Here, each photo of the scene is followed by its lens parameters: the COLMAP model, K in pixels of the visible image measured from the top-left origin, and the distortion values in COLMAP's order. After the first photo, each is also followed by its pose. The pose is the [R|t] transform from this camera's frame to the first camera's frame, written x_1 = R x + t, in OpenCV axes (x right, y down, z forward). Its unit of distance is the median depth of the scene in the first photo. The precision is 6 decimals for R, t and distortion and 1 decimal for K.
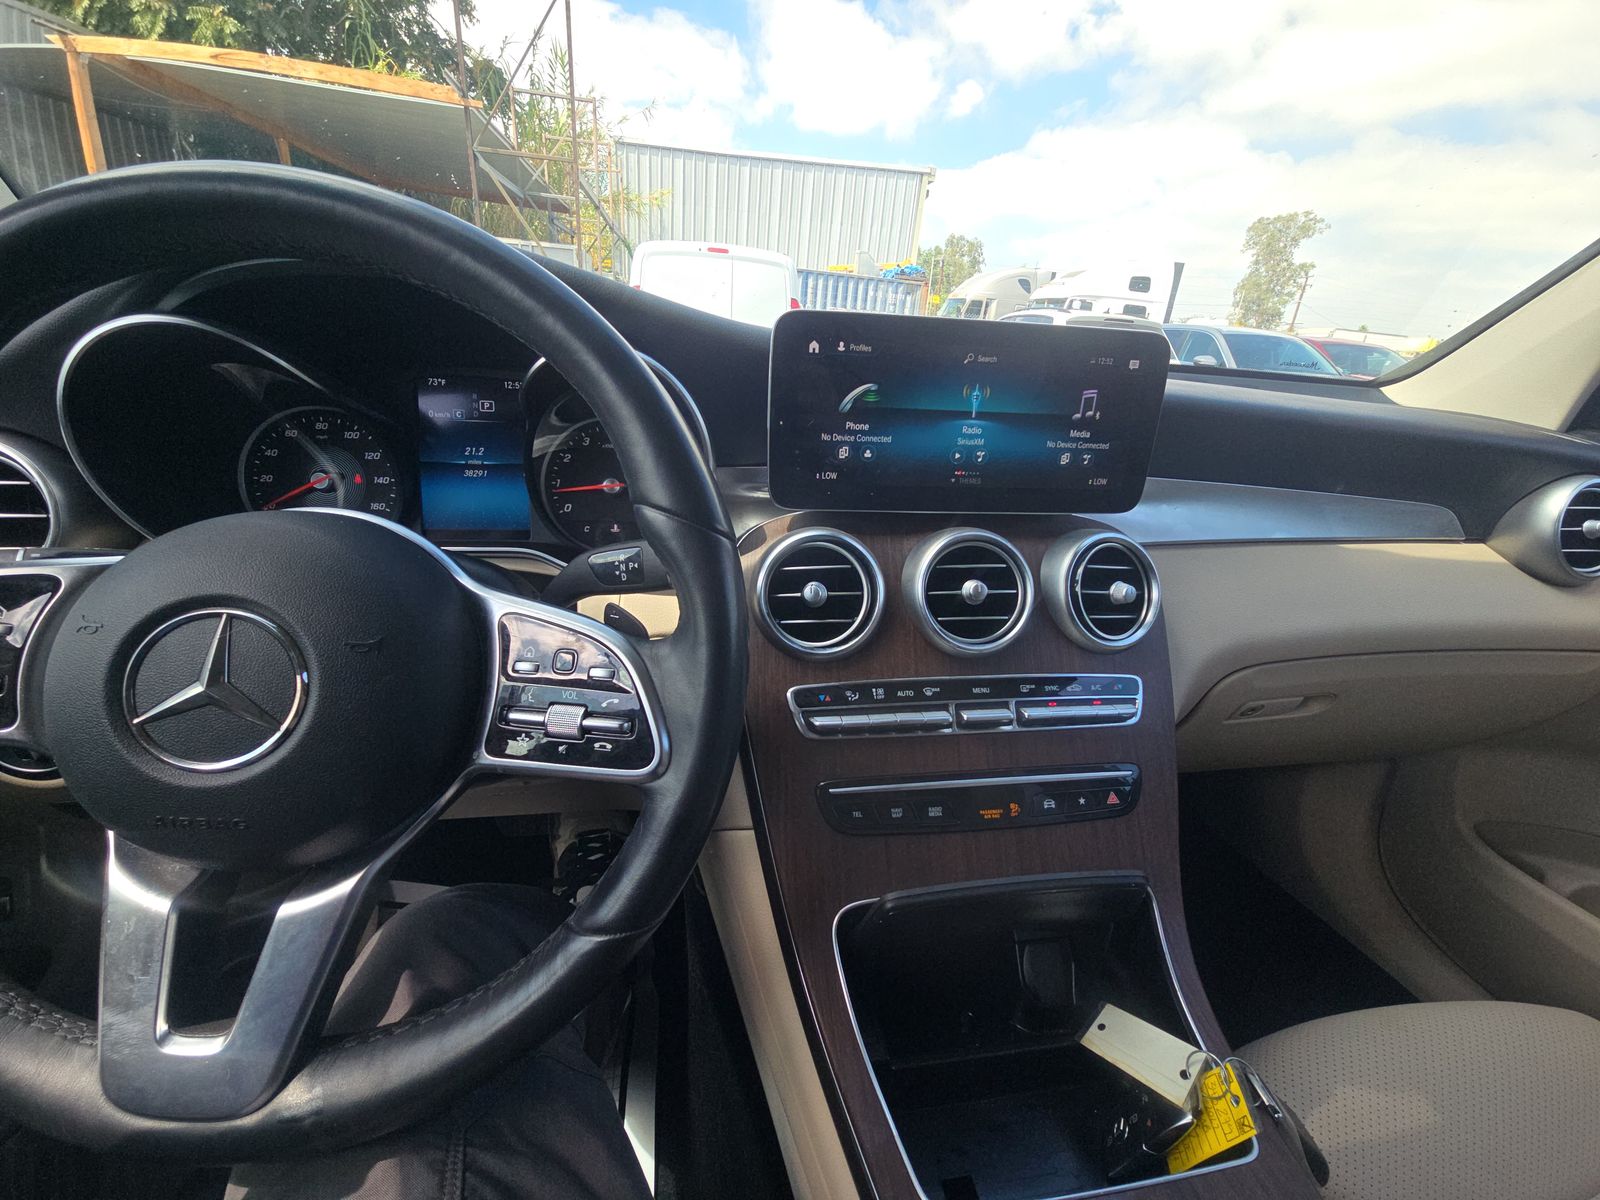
lens RADIAL K [[636.8, 0, 810.4], [0, 636.8, 599.8], [0, 0, 1]] dist [0.001480, 0.000091]
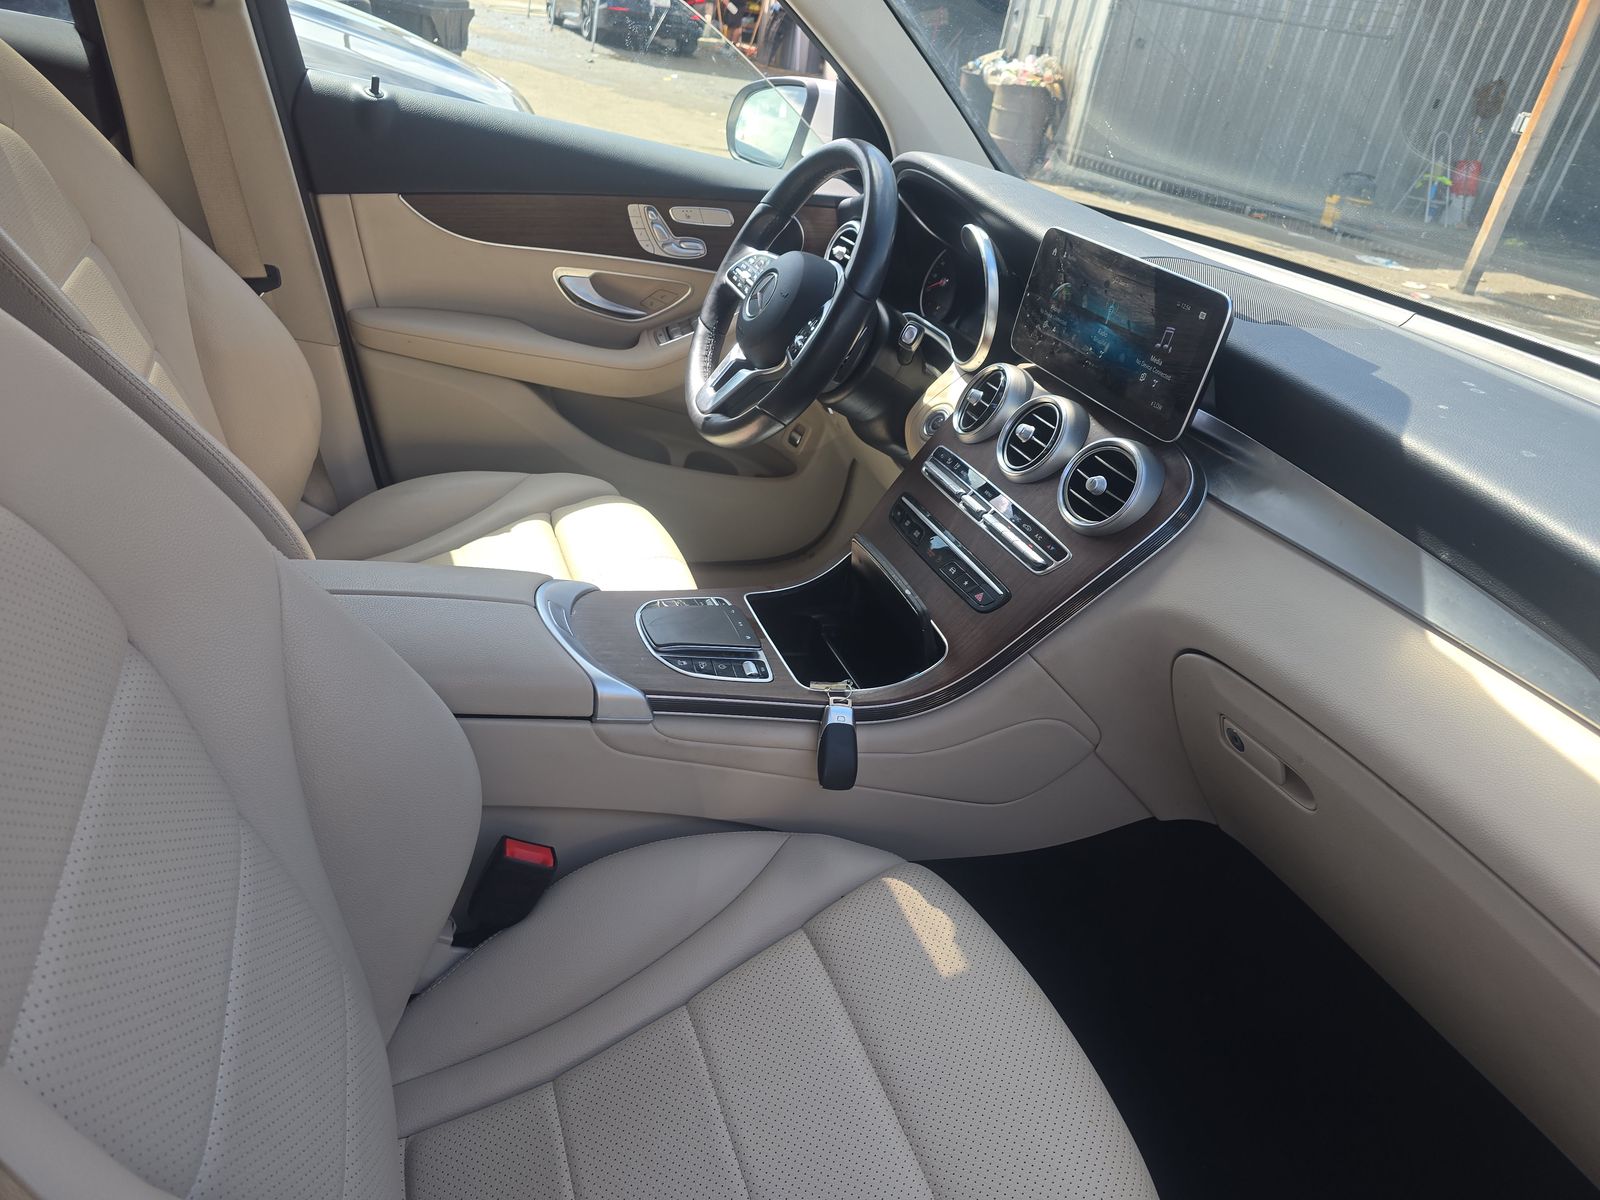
lens RADIAL K [[1122.9, 0, 800.0], [0, 1122.9, 600.0], [0, 0, 1]] dist [0.032957, 0.001297]
pose [[0.208276, 0.431701, -0.877642, 2.410715], [-0.513001, 0.812203, 0.277771, -0.141324], [0.832737, 0.392378, 0.390625, -0.229780]]
